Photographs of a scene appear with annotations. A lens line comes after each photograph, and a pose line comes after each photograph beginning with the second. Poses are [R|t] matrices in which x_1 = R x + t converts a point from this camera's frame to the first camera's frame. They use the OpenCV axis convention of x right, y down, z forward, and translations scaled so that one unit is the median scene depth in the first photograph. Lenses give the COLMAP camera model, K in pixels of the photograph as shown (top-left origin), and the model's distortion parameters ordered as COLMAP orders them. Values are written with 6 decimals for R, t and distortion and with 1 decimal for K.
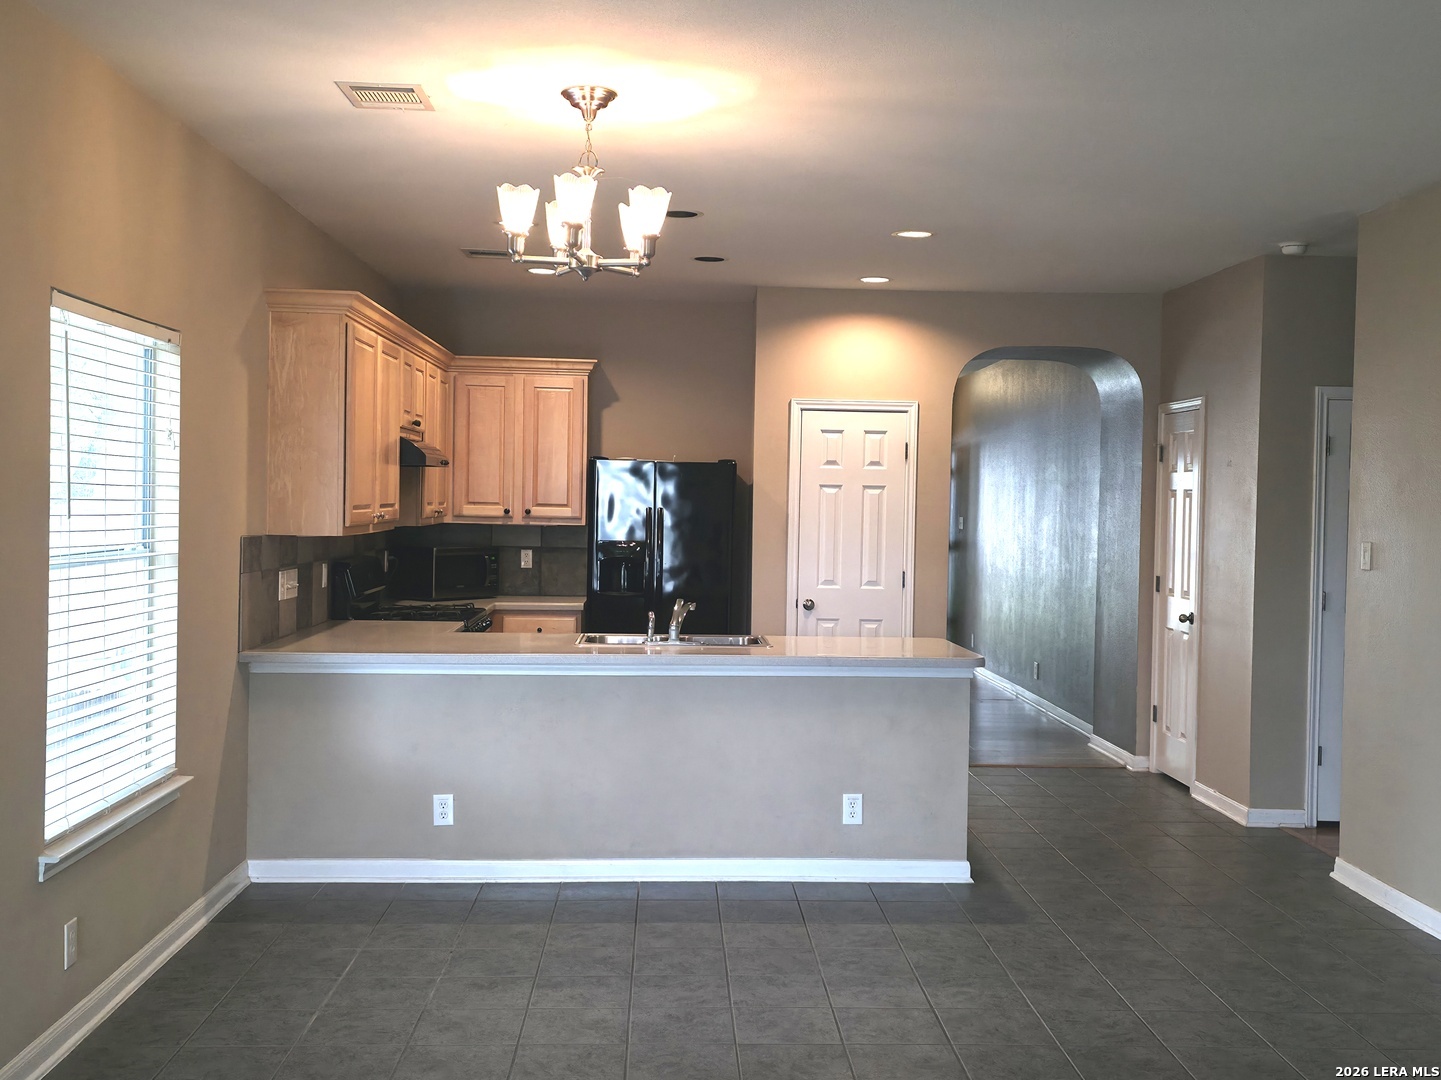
lens RADIAL K [[1549.9, 0, 729.1], [0, 1549.9, 529.3], [0, 0, 1]] dist [0.075449, 0.000000]
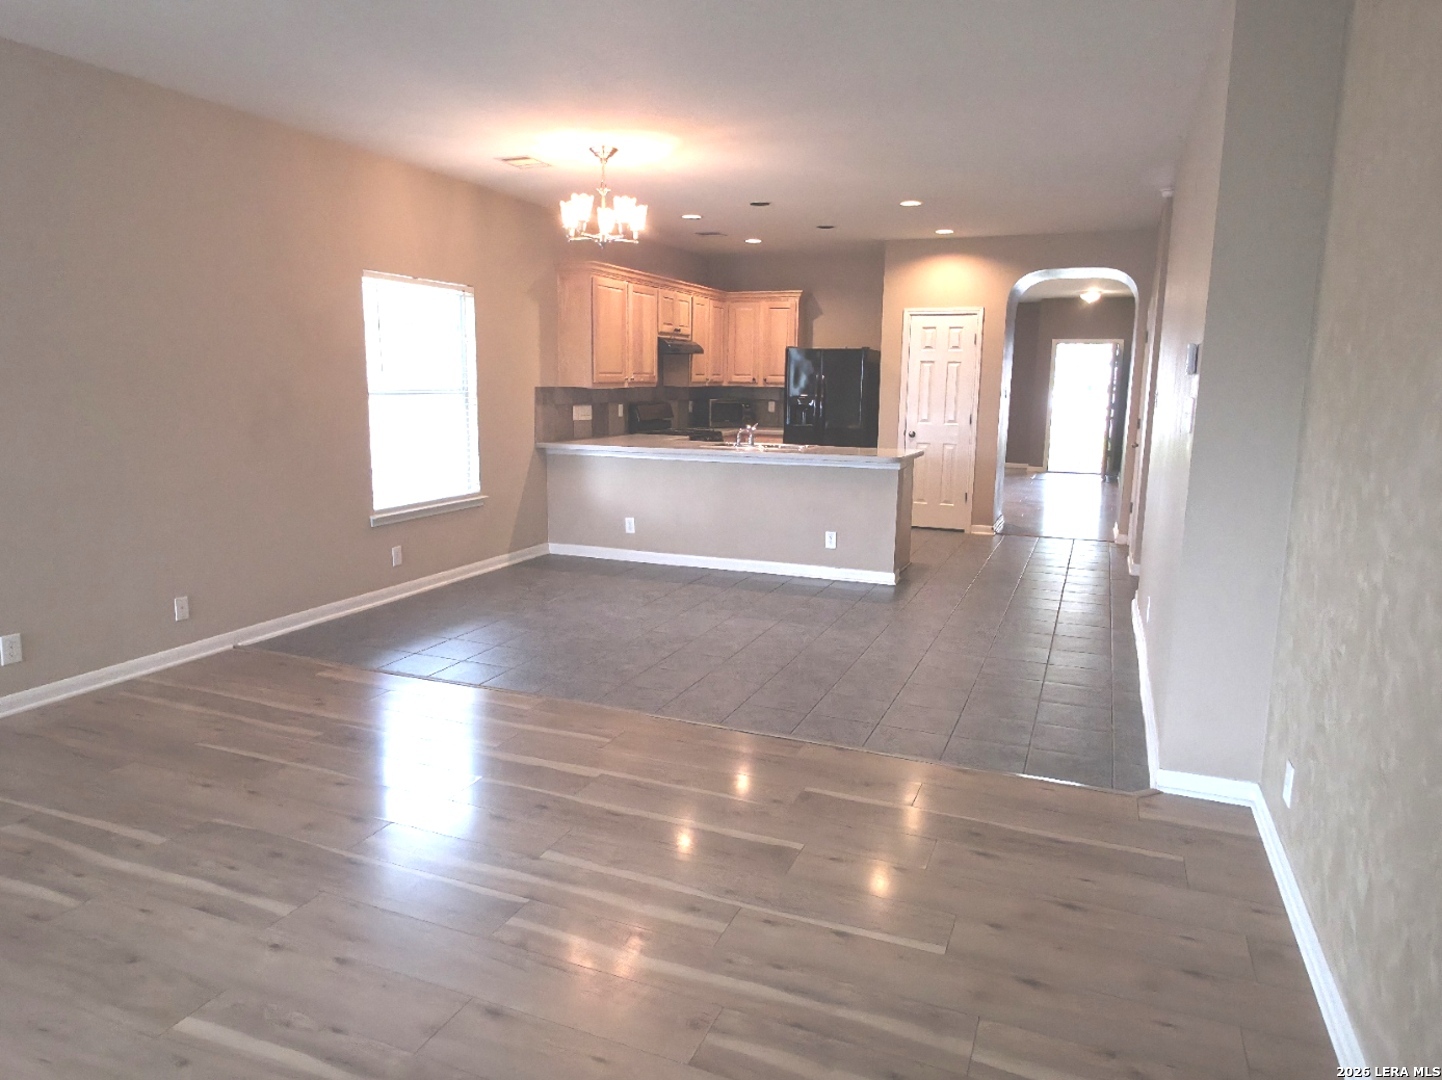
lens RADIAL K [[948.1, 0, 715.6], [0, 948.1, 544.6], [0, 0, 1]] dist [0.010389, -0.005469]
pose [[0.898424, 0.067755, -0.433871, 0.333608], [-0.004093, 0.989274, 0.146013, 0.019259], [0.439110, -0.129405, 0.889065, -0.028938]]
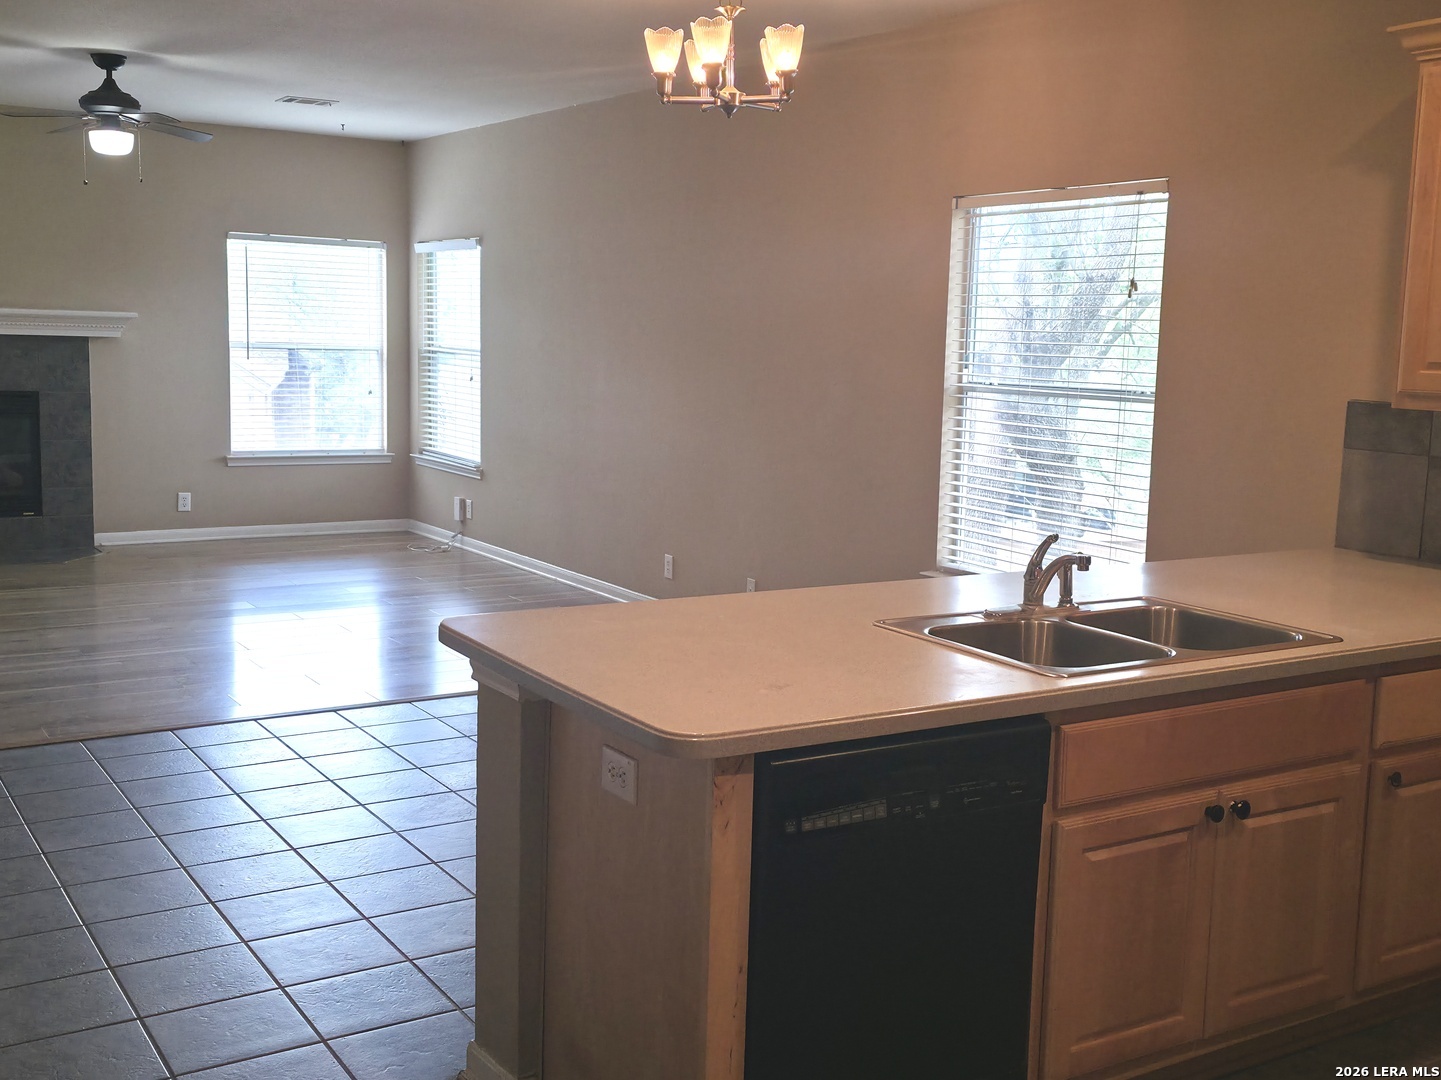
lens RADIAL K [[1549.9, 0, 707.0], [0, 1549.9, 552.0], [0, 0, 1]] dist [0.075449, 0.000000]
pose [[-0.879914, 0.027487, -0.474336, 0.257107], [-0.049047, 0.987737, 0.148221, -0.014855], [0.472594, 0.153687, -0.867776, 1.084217]]
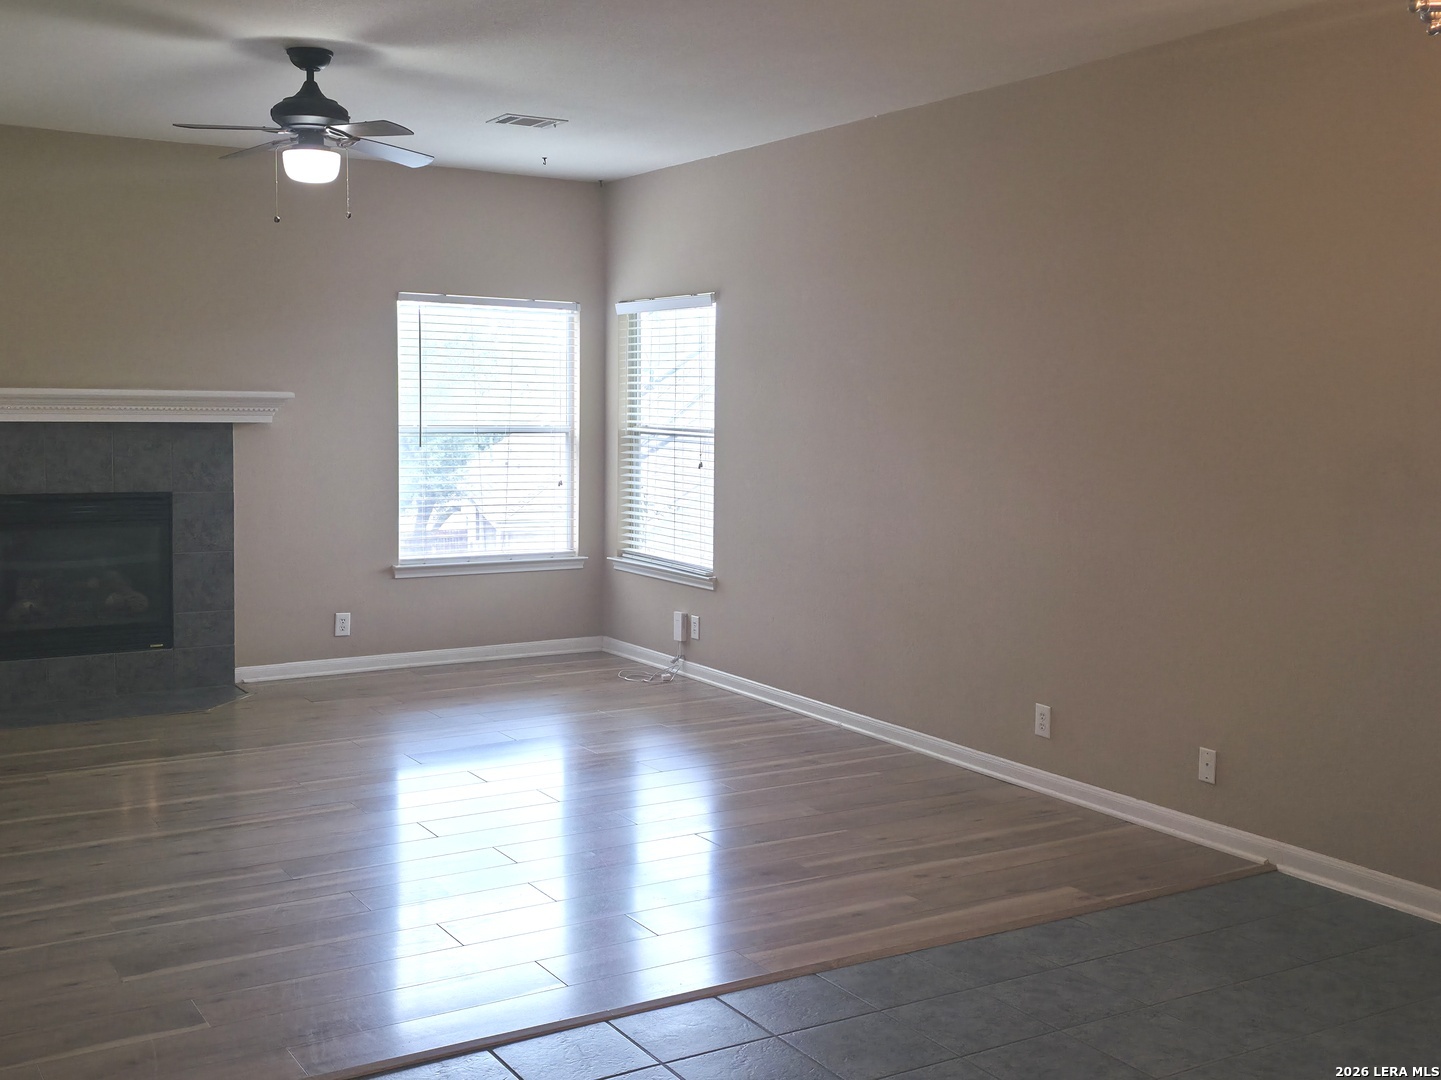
lens RADIAL K [[1549.9, 0, 733.7], [0, 1549.9, 529.6], [0, 0, 1]] dist [0.075449, 0.000000]
pose [[-0.881716, 0.011725, -0.471635, 0.276114], [-0.034563, 0.995399, 0.089361, -0.009074], [0.470513, 0.095092, -0.877254, 0.849912]]
